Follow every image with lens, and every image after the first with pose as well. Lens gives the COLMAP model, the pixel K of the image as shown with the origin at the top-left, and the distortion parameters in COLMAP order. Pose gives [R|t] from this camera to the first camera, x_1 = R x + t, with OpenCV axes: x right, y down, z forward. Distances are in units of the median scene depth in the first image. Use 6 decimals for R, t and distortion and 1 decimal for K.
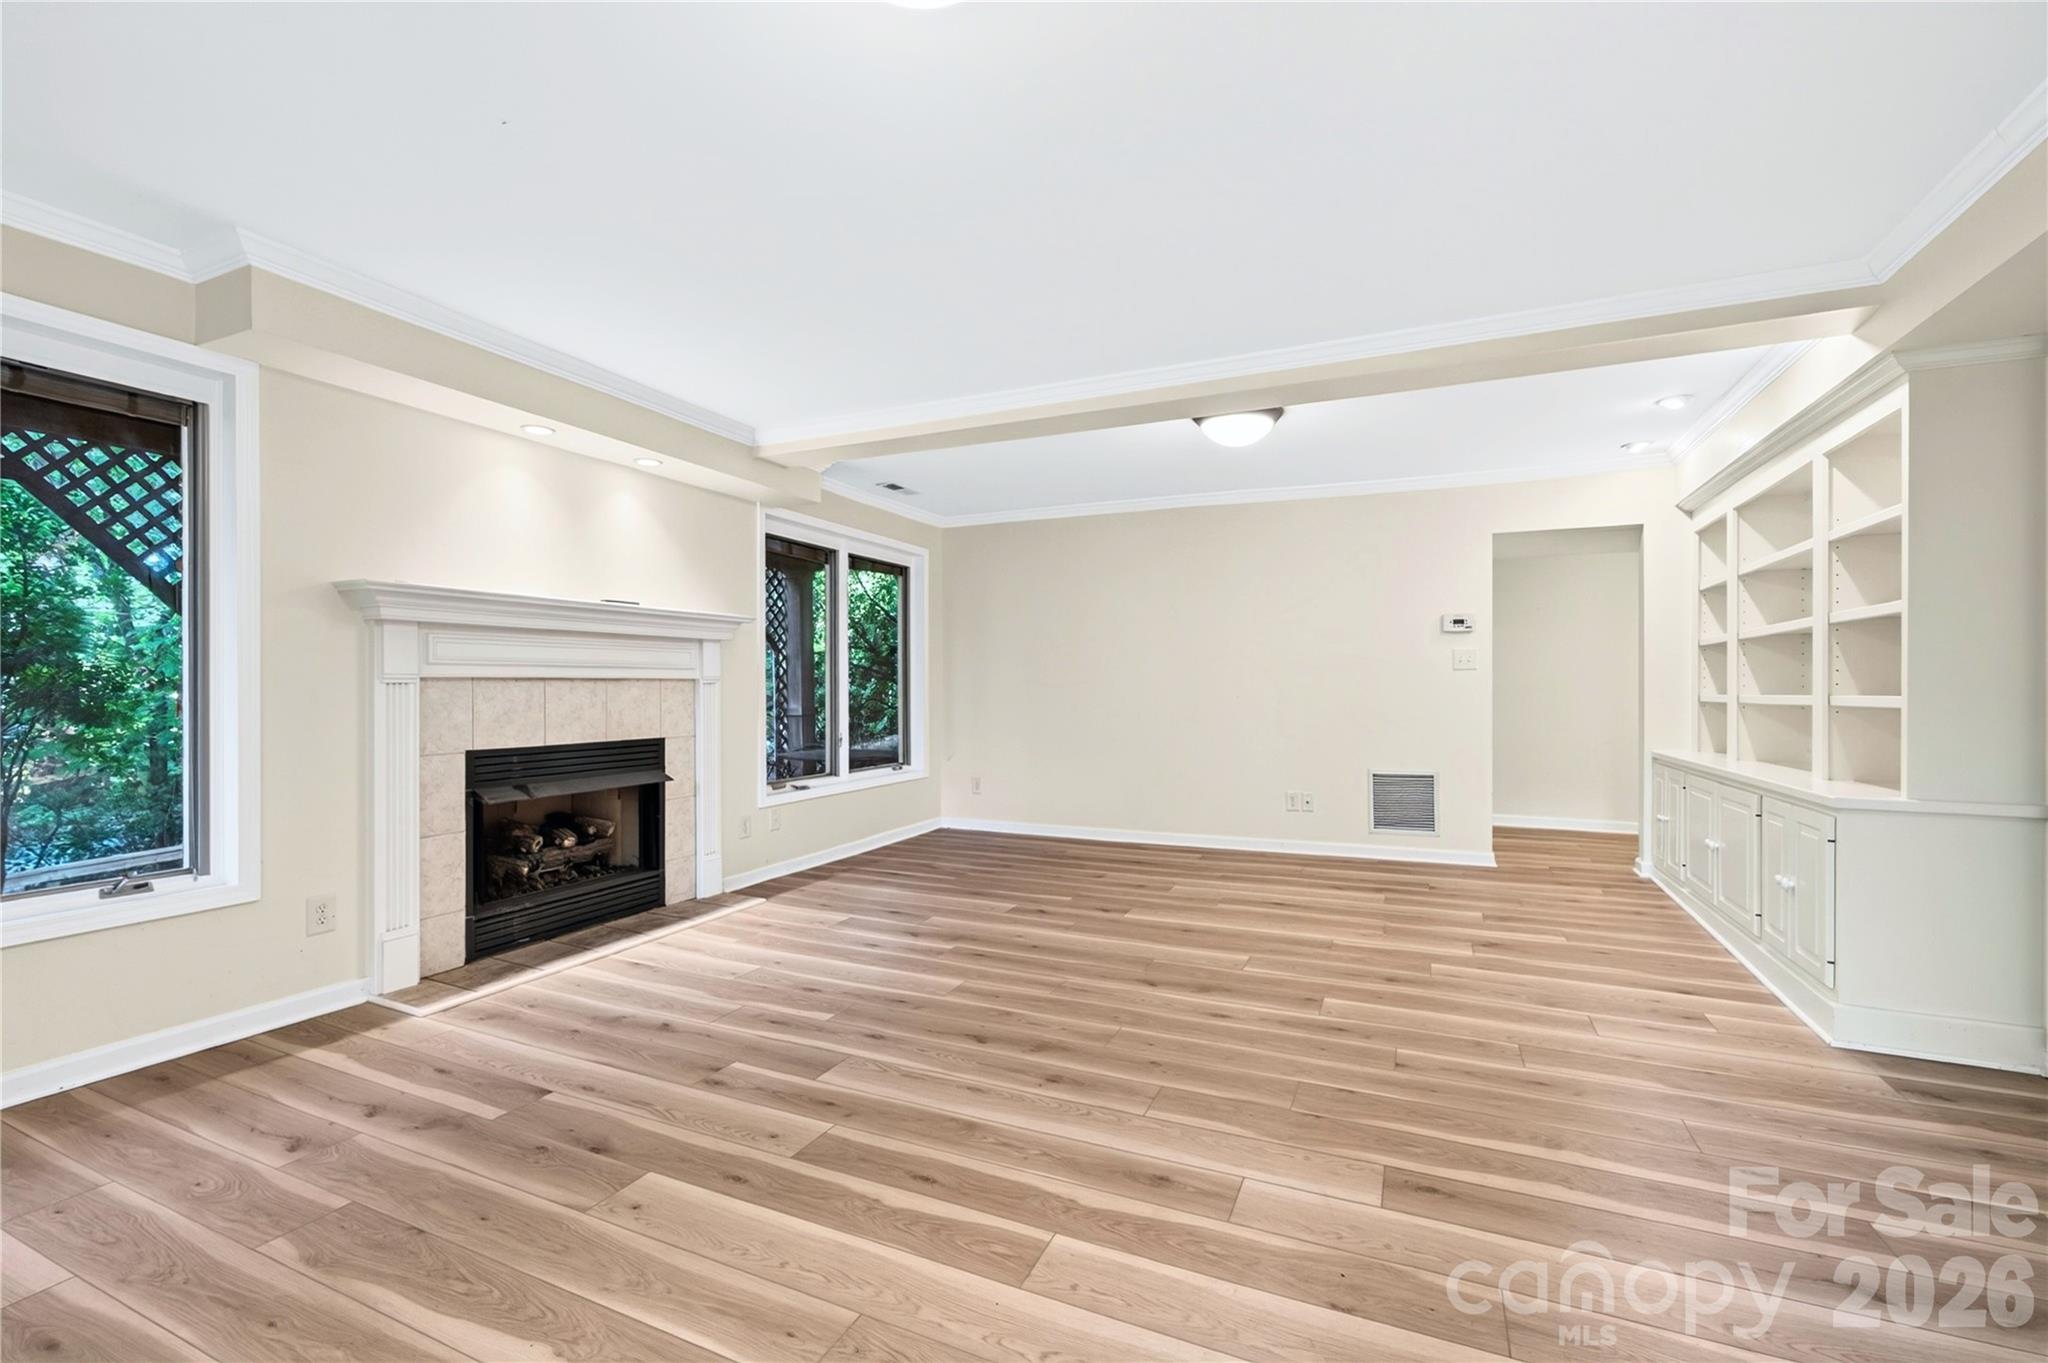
lens RADIAL K [[878.8, 0, 1024.3], [0, 878.8, 687.5], [0, 0, 1]] dist [0.003851, 0.000139]
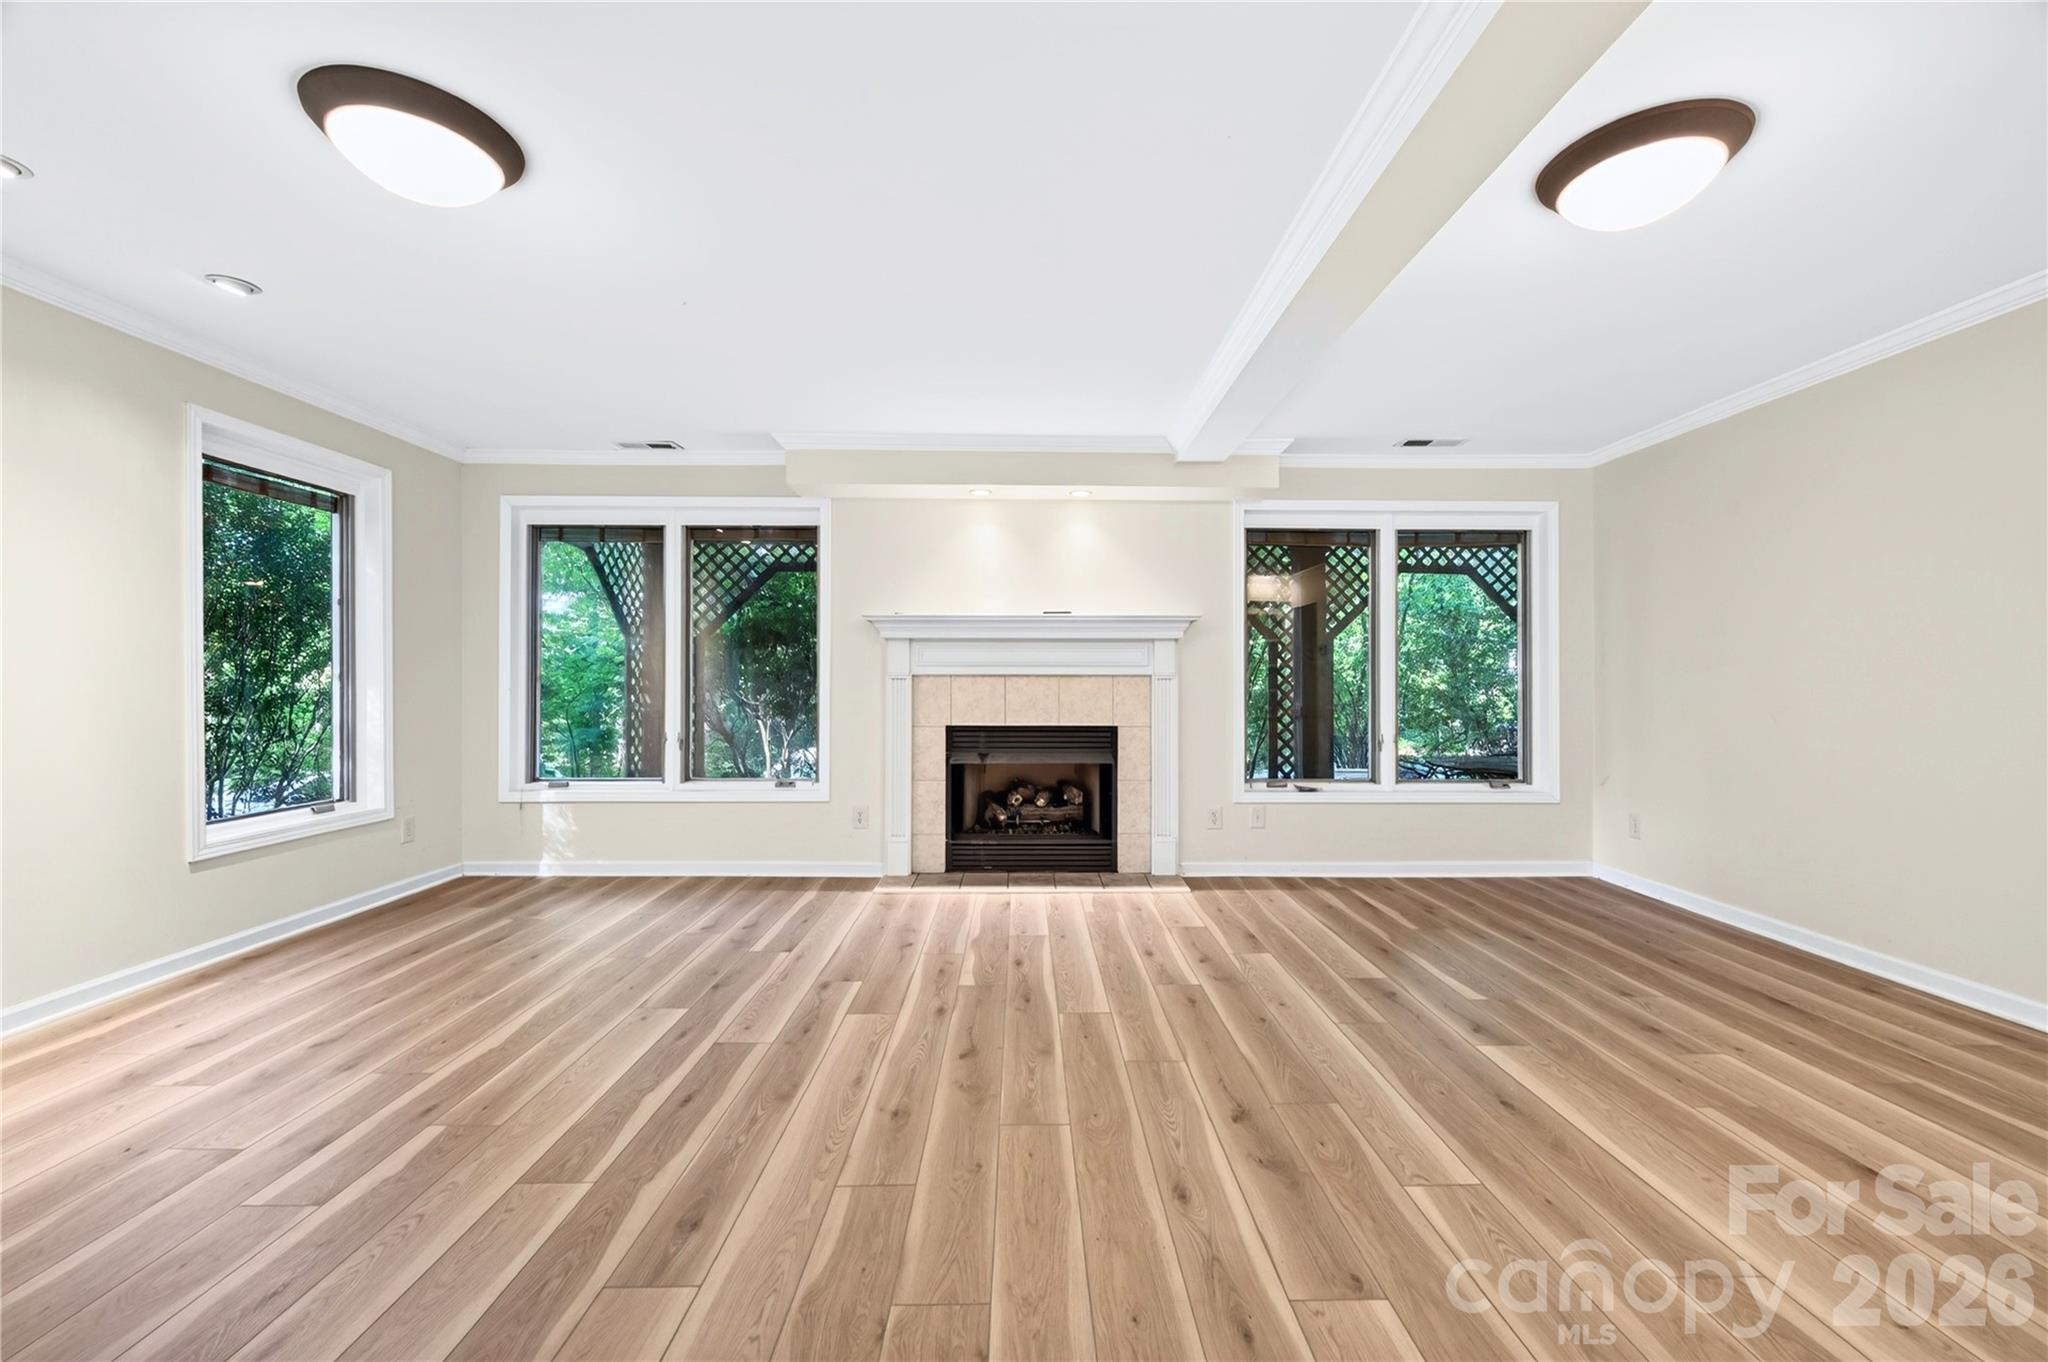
lens RADIAL K [[798.5, 0, 1024.7], [0, 798.5, 674.2], [0, 0, 1]] dist [0.003700, 0.000081]
pose [[0.418342, -0.006665, -0.908265, 0.540393], [-0.005585, 0.999935, -0.009911, 0.000368], [0.908273, 0.009219, 0.418277, 0.495581]]
